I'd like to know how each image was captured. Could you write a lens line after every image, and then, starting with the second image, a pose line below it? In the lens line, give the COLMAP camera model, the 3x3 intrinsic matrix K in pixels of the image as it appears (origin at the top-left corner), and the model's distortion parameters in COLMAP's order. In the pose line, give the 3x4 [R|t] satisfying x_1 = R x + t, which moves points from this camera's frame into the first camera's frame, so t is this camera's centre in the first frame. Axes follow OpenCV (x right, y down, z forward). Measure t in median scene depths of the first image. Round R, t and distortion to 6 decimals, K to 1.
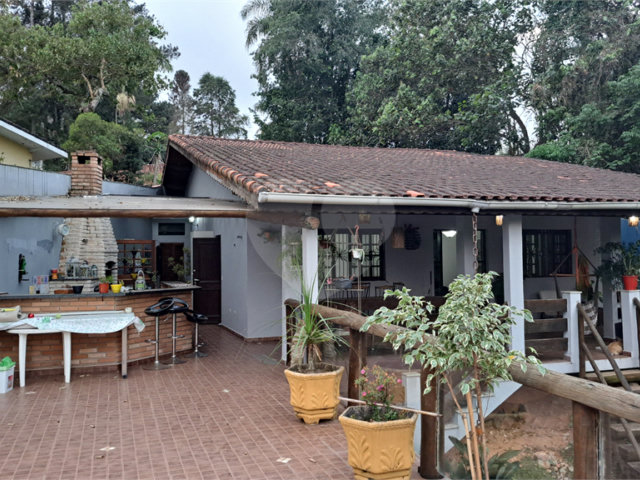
lens RADIAL K [[575.9, 0, 320.0], [0, 575.9, 240.0], [0, 0, 1]] dist [0.045306, -0.018113]
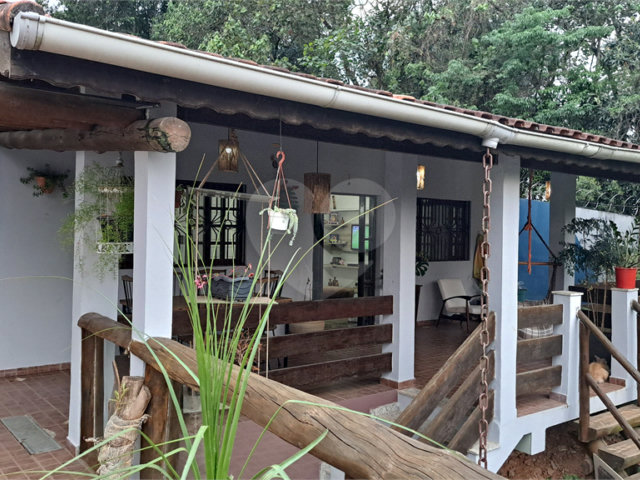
lens RADIAL K [[575.9, 0, 320.0], [0, 575.9, 240.0], [0, 0, 1]] dist [0.045306, -0.018113]
pose [[0.938133, 0.024962, 0.345375, -0.040899], [-0.041261, 0.998351, 0.039922, 0.016748], [-0.343809, -0.051703, 0.937615, 0.490186]]
